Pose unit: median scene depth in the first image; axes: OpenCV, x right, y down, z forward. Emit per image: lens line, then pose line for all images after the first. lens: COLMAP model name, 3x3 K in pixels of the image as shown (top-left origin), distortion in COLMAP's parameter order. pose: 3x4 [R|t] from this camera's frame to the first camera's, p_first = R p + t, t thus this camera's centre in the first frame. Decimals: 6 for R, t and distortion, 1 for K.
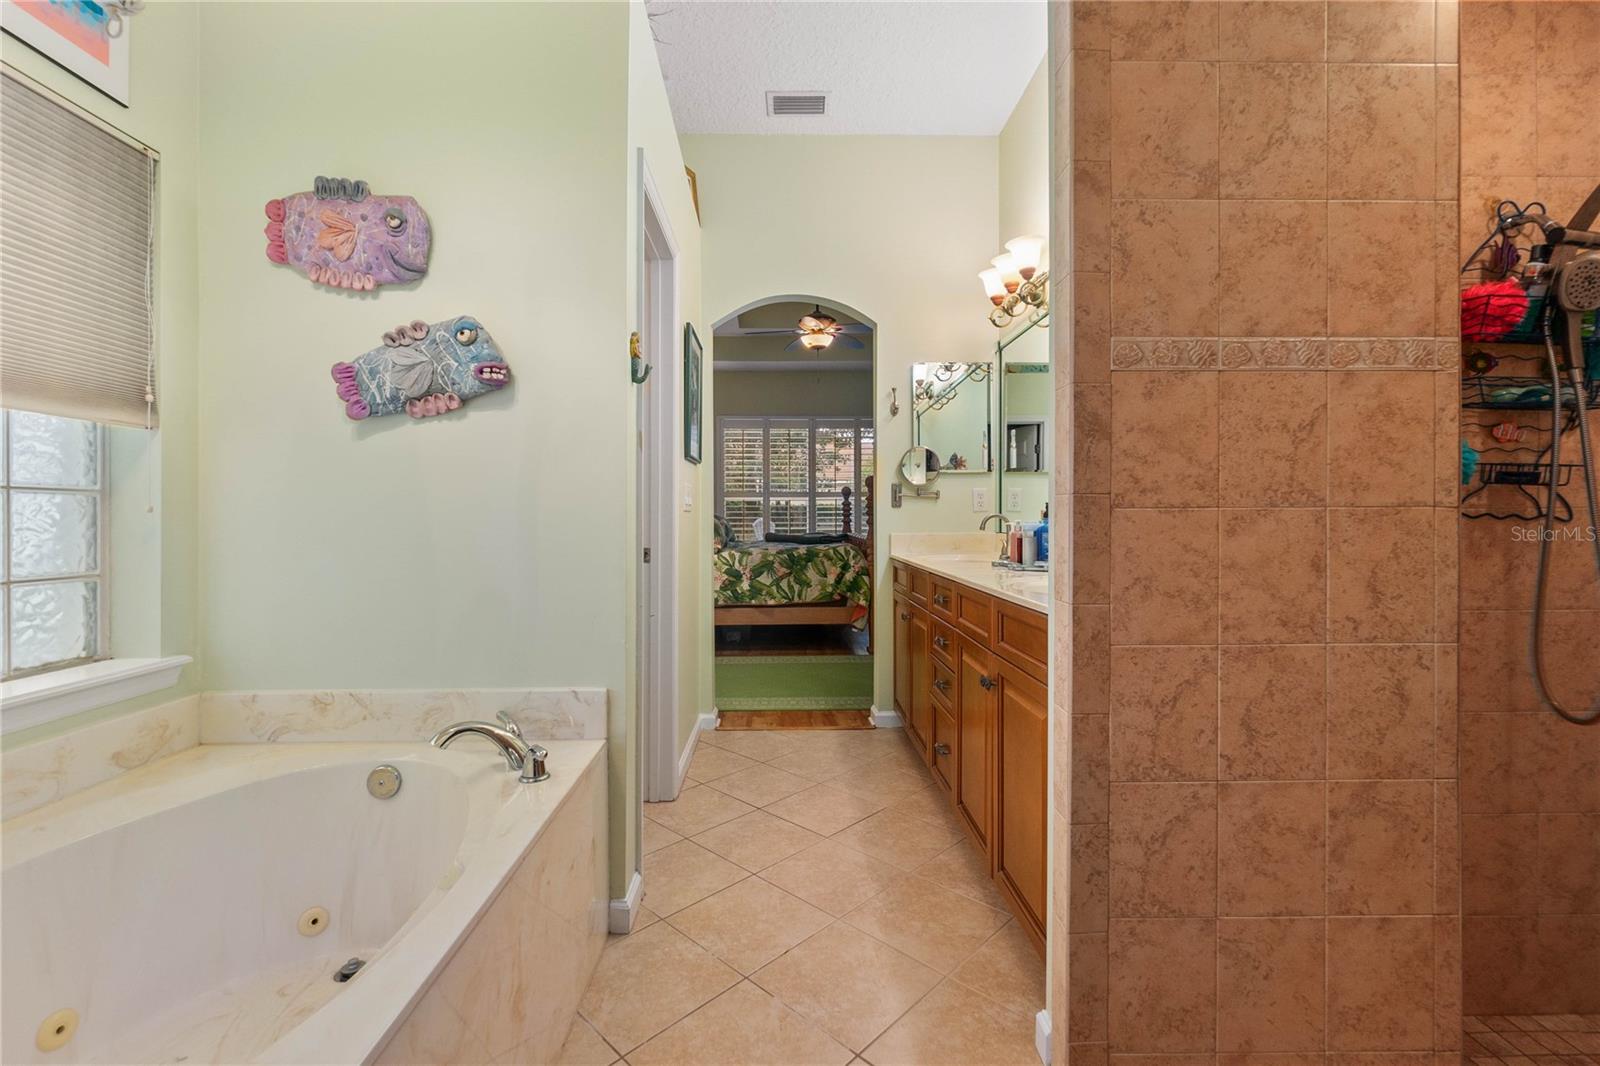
lens RADIAL K [[680.6, 0, 791.9], [0, 680.6, 525.7], [0, 0, 1]] dist [-0.003456, 0.000469]
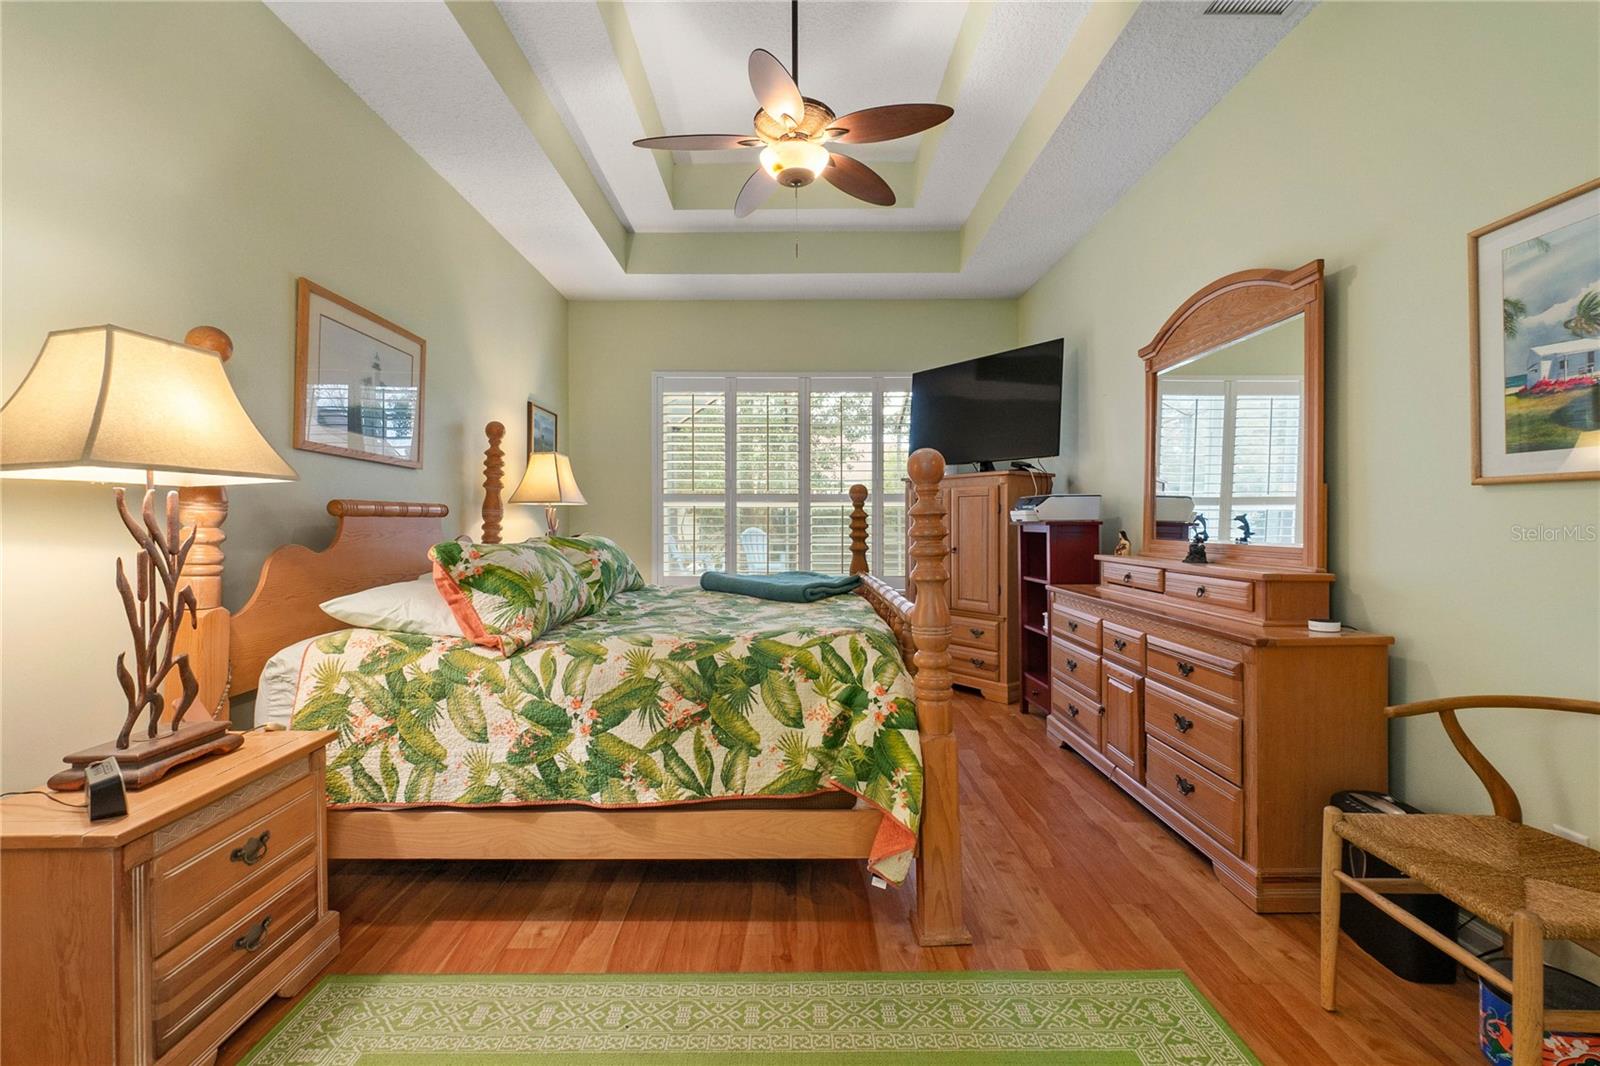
lens RADIAL K [[680.6, 0, 791.9], [0, 680.6, 525.7], [0, 0, 1]] dist [-0.003456, 0.000469]
pose [[0.999792, 0.003158, -0.020137, 0.052750], [-0.003145, 0.999995, 0.000690, -0.032710], [0.020139, -0.000626, 0.999797, 0.635193]]
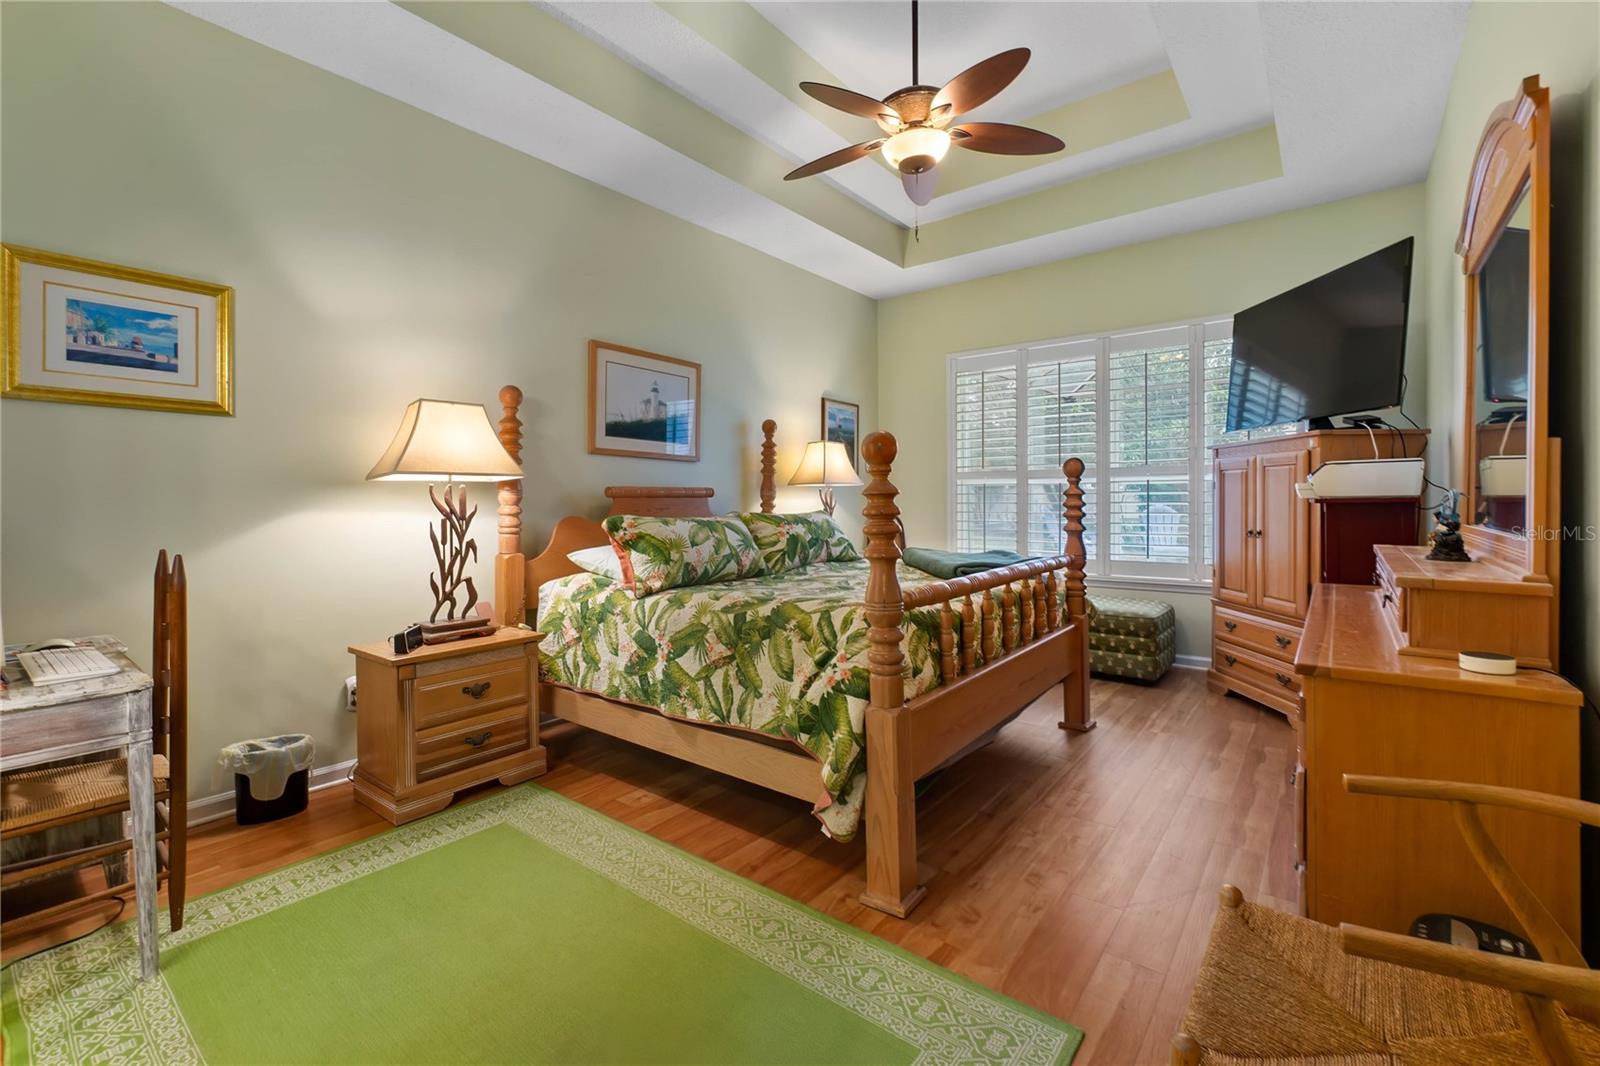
lens RADIAL K [[687.7, 0, 792.6], [0, 687.7, 512.8], [0, 0, 1]] dist [-0.000384, 0.000106]
pose [[0.768947, 0.011674, -0.639206, 0.320624], [-0.001740, 0.999868, 0.016169, -0.034175], [0.639310, -0.011321, 0.768866, 0.677816]]
